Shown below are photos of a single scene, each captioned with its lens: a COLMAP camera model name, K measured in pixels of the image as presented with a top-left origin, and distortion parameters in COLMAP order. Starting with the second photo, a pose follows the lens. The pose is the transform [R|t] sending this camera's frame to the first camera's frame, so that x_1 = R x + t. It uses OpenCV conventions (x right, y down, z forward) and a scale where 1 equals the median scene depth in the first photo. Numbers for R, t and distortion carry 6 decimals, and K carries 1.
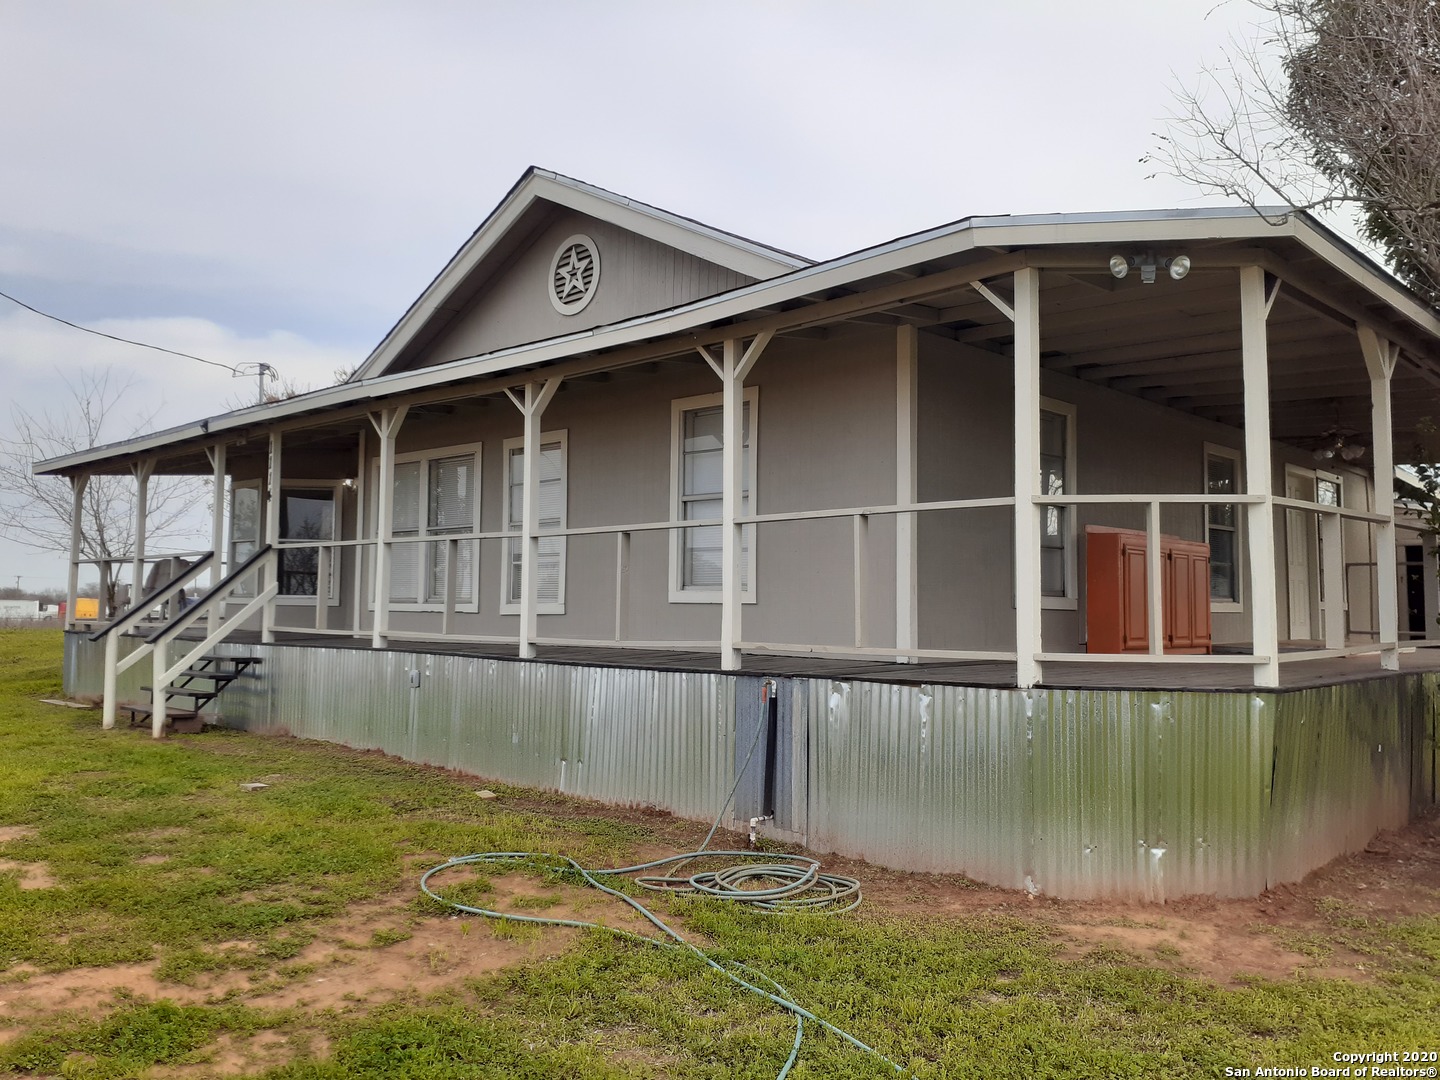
lens RADIAL K [[1152.2, 0, 717.3], [0, 1152.2, 538.7], [0, 0, 1]] dist [0.060253, -0.073434]
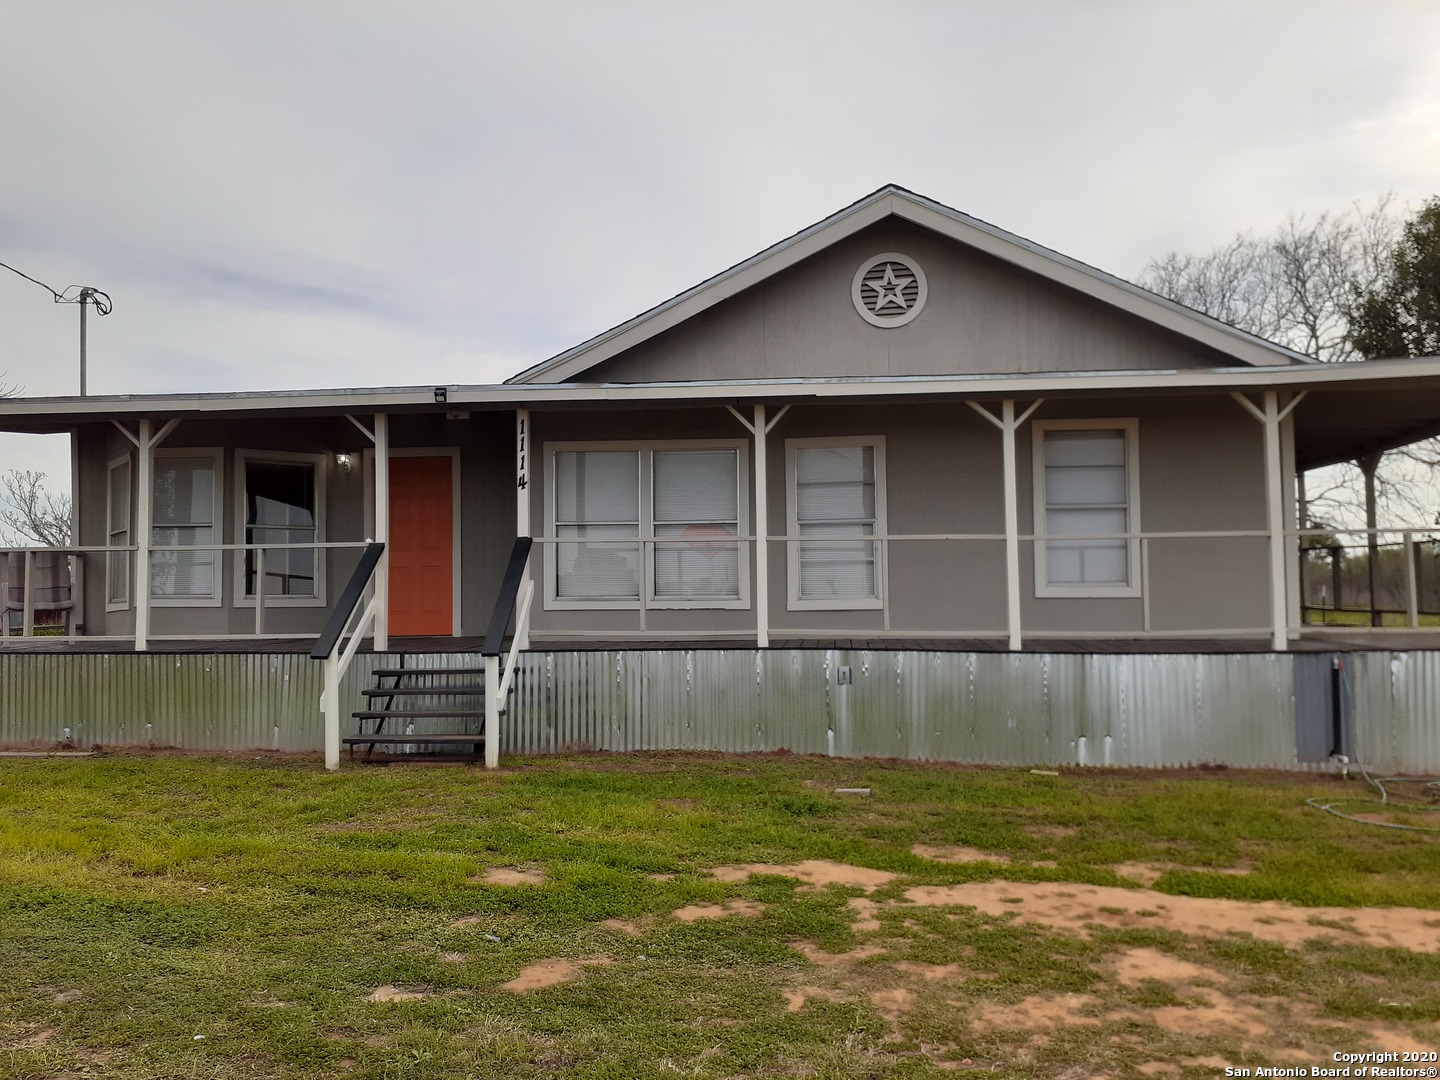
lens RADIAL K [[1152.2, 0, 715.5], [0, 1152.2, 539.3], [0, 0, 1]] dist [0.060253, -0.073434]
pose [[0.791556, 0.006087, 0.611067, -0.911318], [-0.019630, 0.999688, 0.015470, -0.012269], [-0.610782, -0.024241, 0.791428, 0.254418]]
